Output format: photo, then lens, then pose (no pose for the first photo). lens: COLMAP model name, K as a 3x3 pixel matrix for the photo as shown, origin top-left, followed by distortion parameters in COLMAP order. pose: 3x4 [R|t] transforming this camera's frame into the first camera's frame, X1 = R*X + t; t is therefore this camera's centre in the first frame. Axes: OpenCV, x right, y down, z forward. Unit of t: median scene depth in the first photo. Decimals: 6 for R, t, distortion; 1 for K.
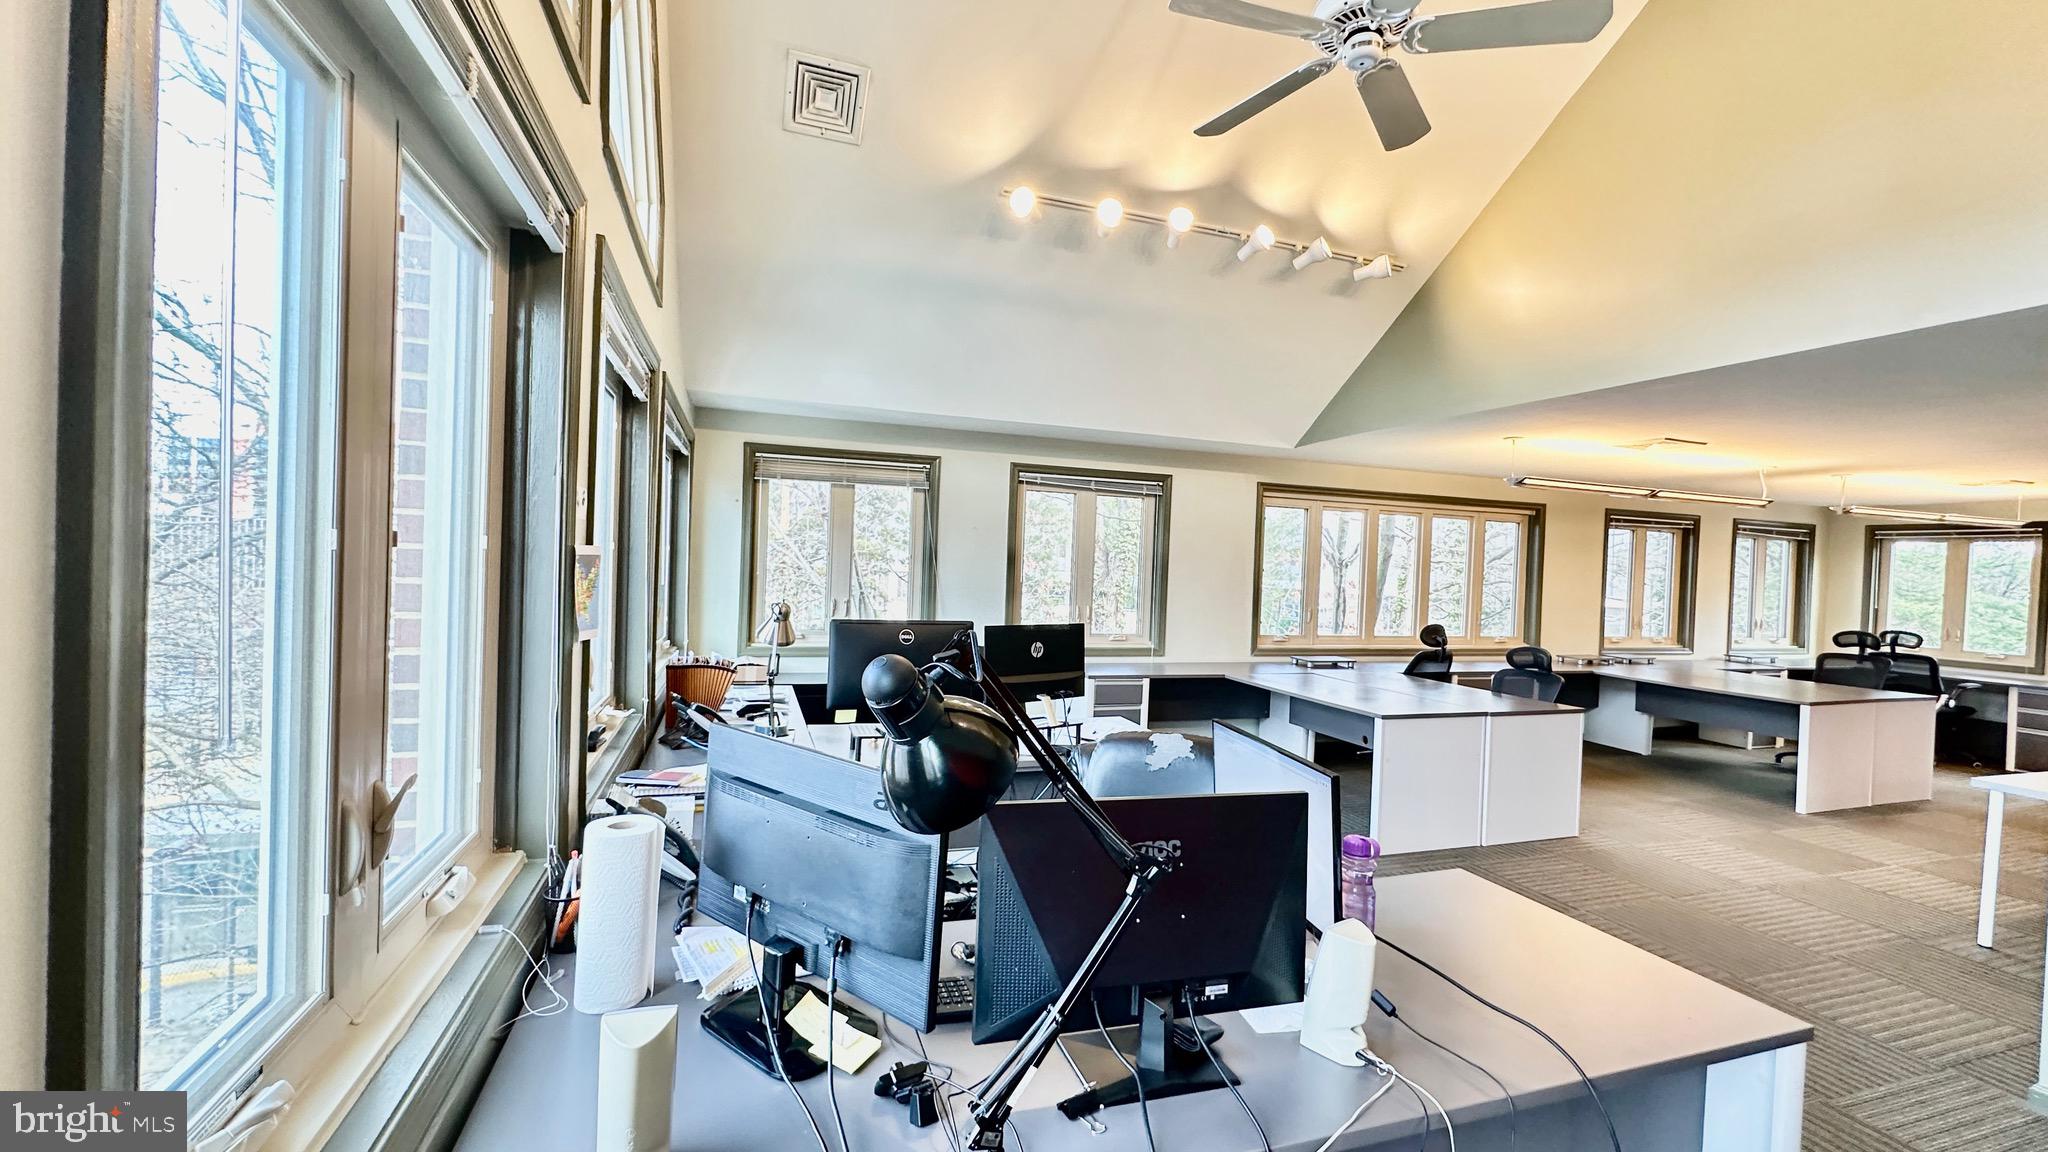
lens RADIAL K [[816.3, 0, 1022.1], [0, 816.3, 572.4], [0, 0, 1]] dist [-0.005907, 0.001344]
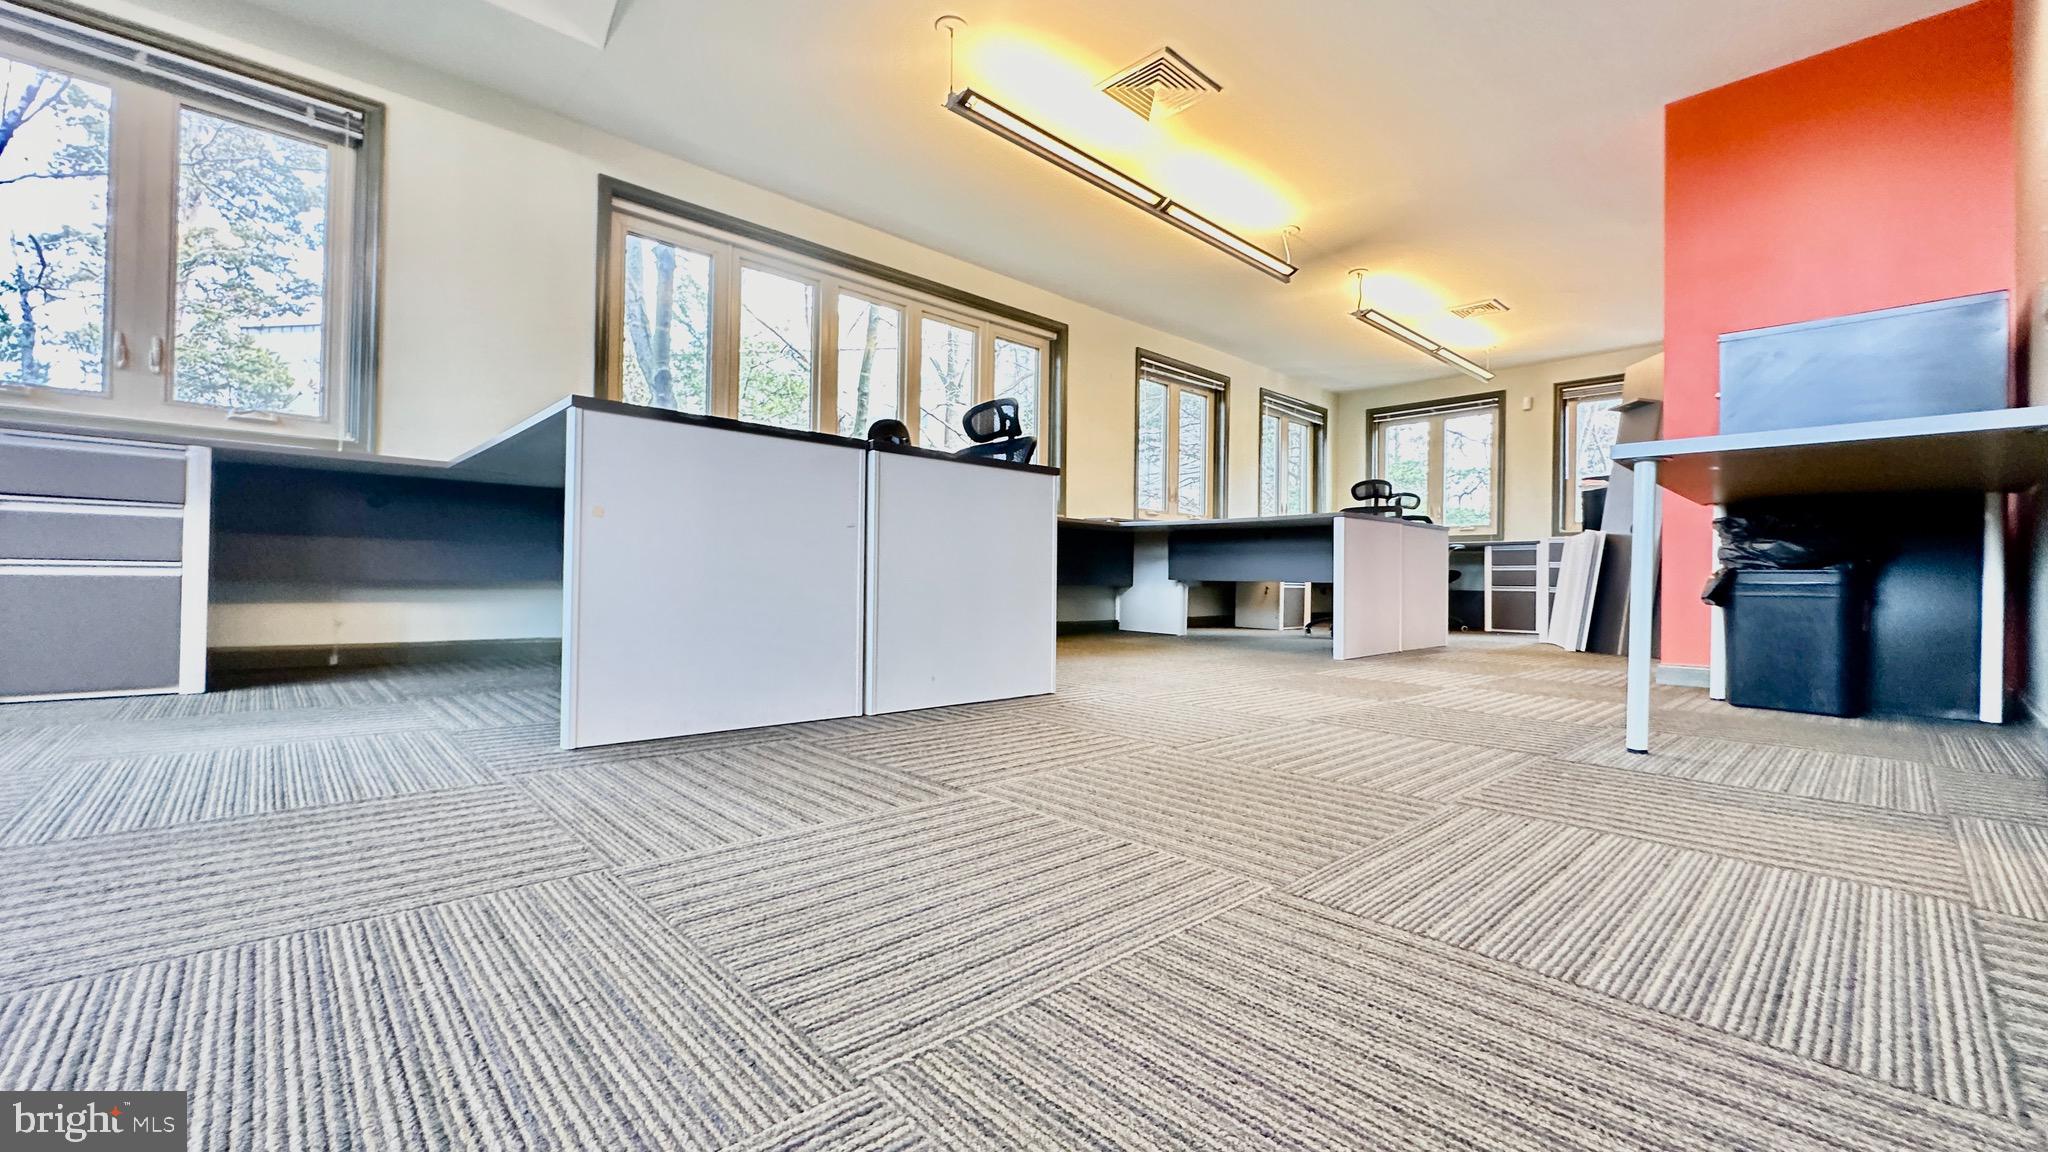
lens RADIAL K [[816.3, 0, 1022.1], [0, 816.3, 572.4], [0, 0, 1]] dist [-0.005907, 0.001344]
pose [[0.908105, -0.019509, 0.418288, 0.322008], [0.025269, 0.999647, -0.008234, 0.185038], [-0.417980, 0.018047, 0.908277, 0.372114]]
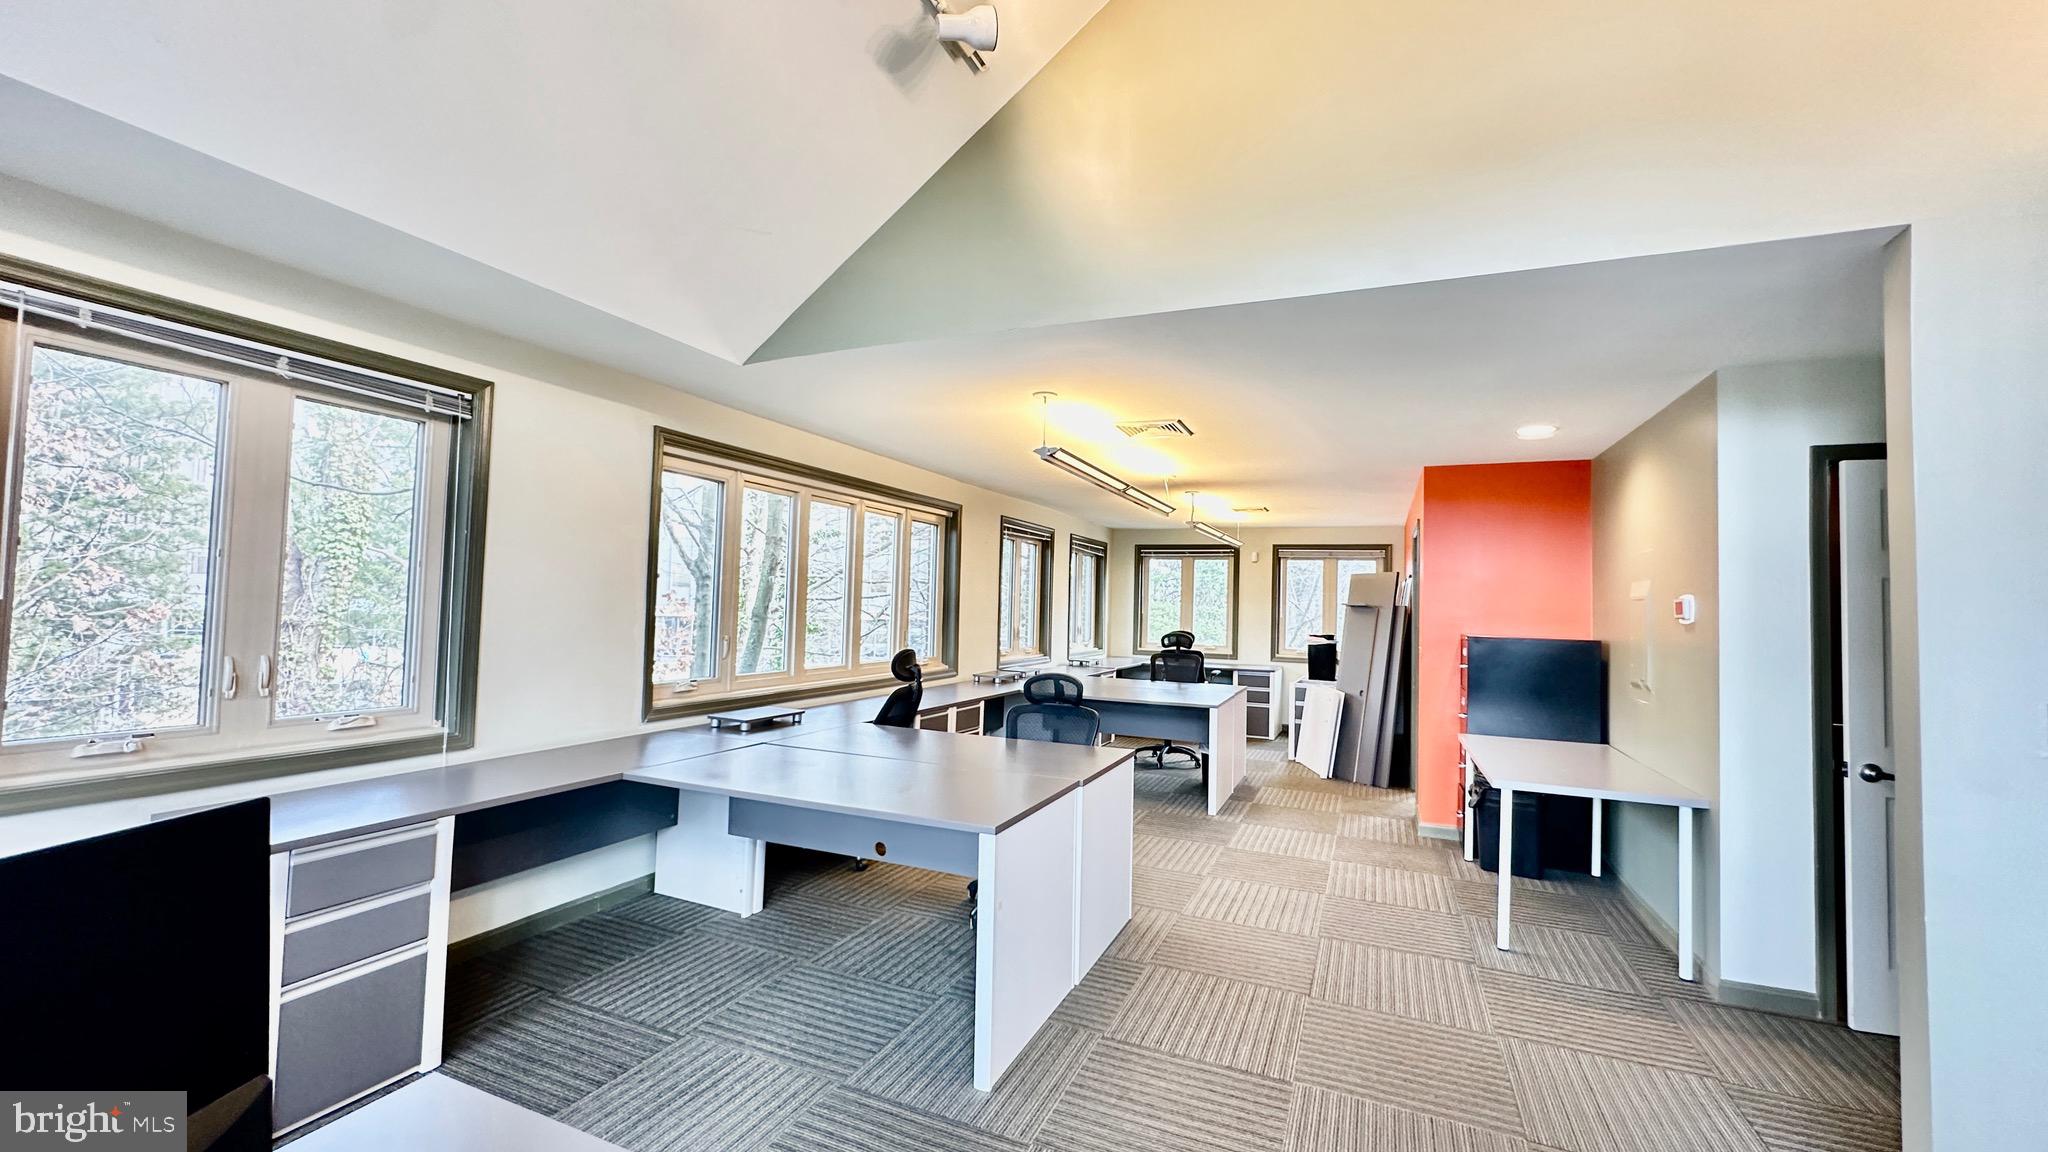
lens RADIAL K [[816.3, 0, 1022.1], [0, 816.3, 572.4], [0, 0, 1]] dist [-0.005907, 0.001344]
pose [[0.668069, 0.010492, 0.744025, 0.029800], [0.009369, 0.999703, -0.022510, 0.011489], [-0.744040, 0.022009, 0.667772, 0.421666]]
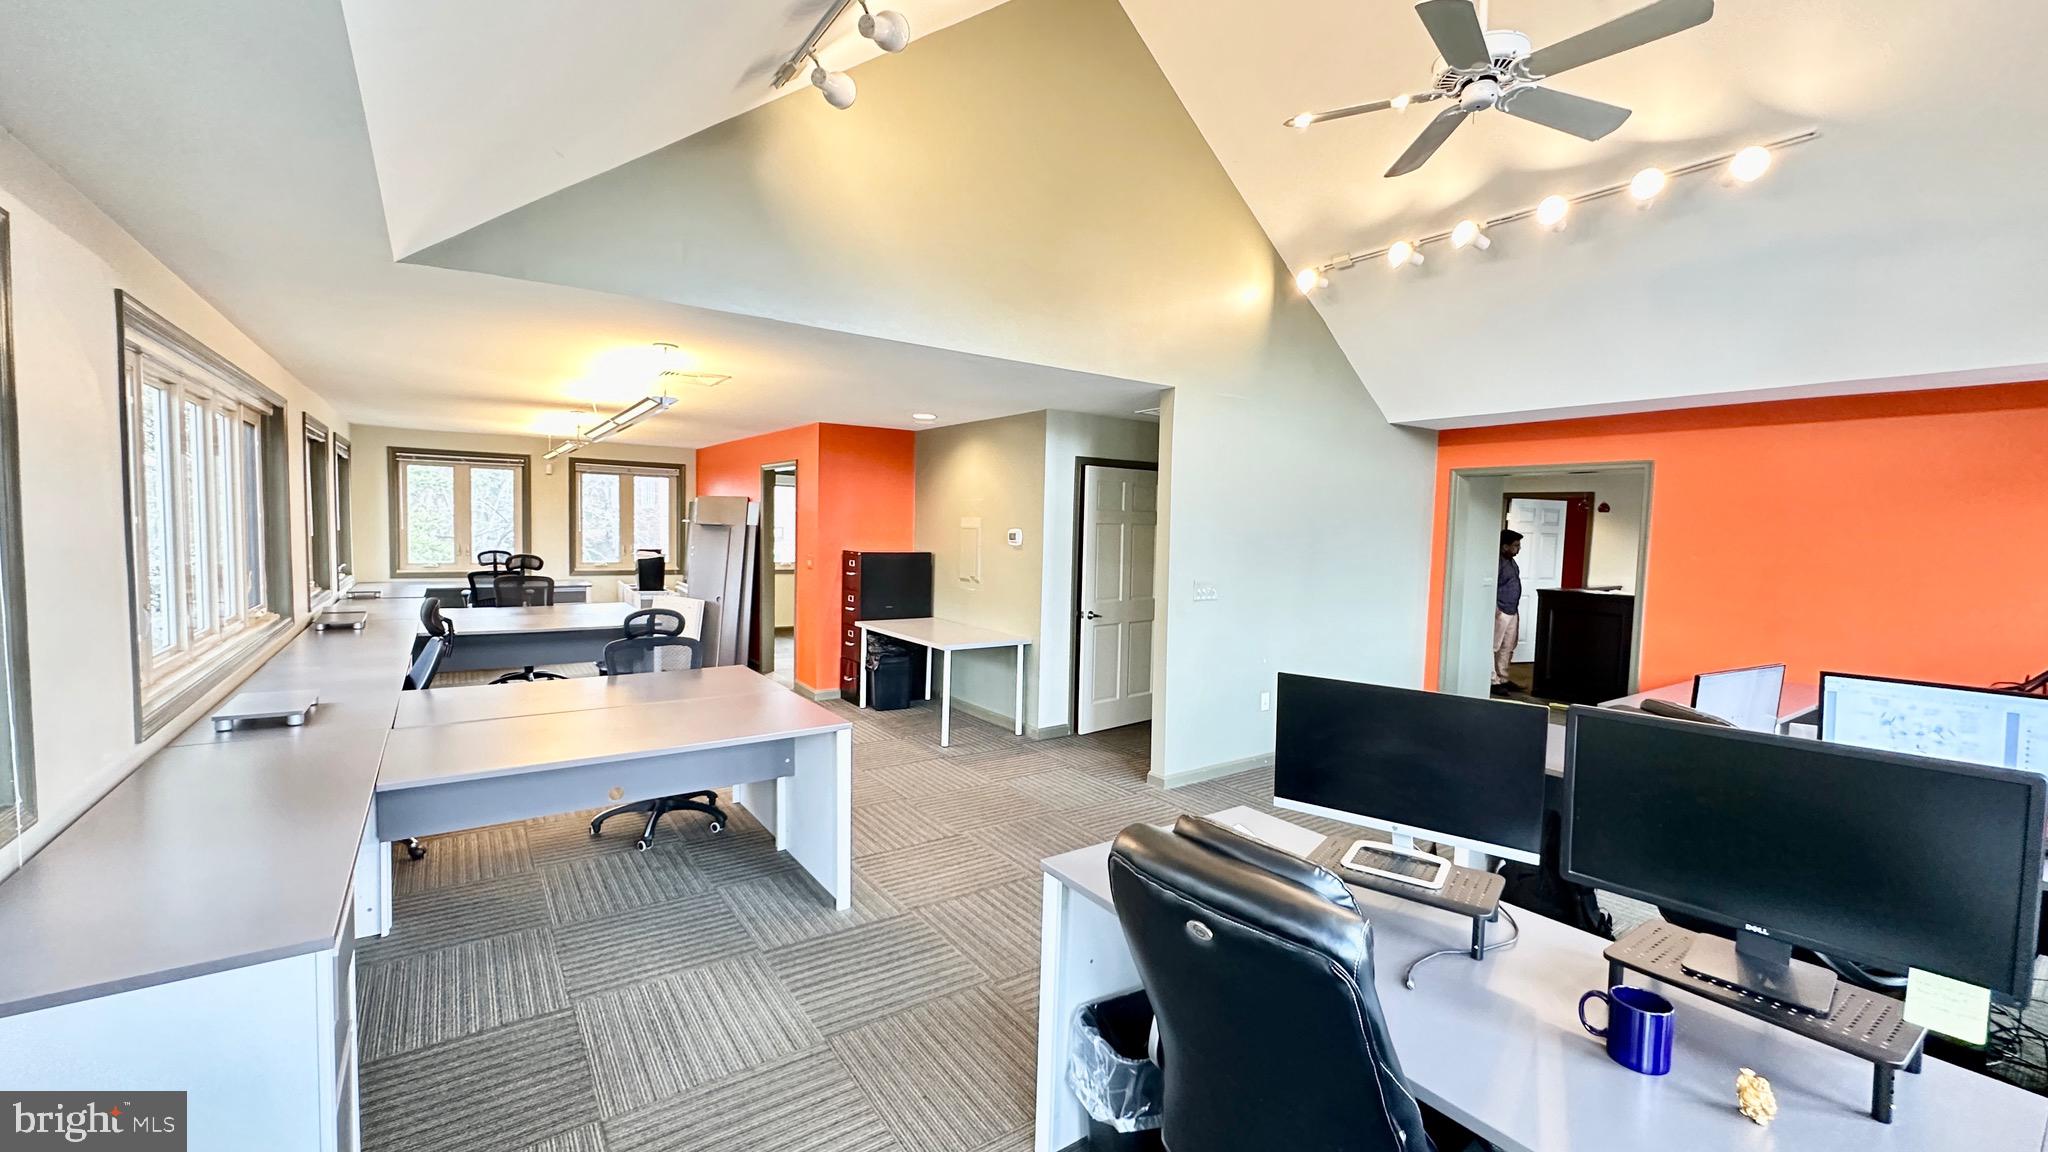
lens RADIAL K [[816.3, 0, 1022.1], [0, 816.3, 572.4], [0, 0, 1]] dist [-0.005907, 0.001344]
pose [[-0.287101, -0.101506, 0.952507, -0.206956], [-0.021154, 0.994799, 0.099637, -0.027353], [-0.957667, 0.008457, -0.287755, 0.727021]]
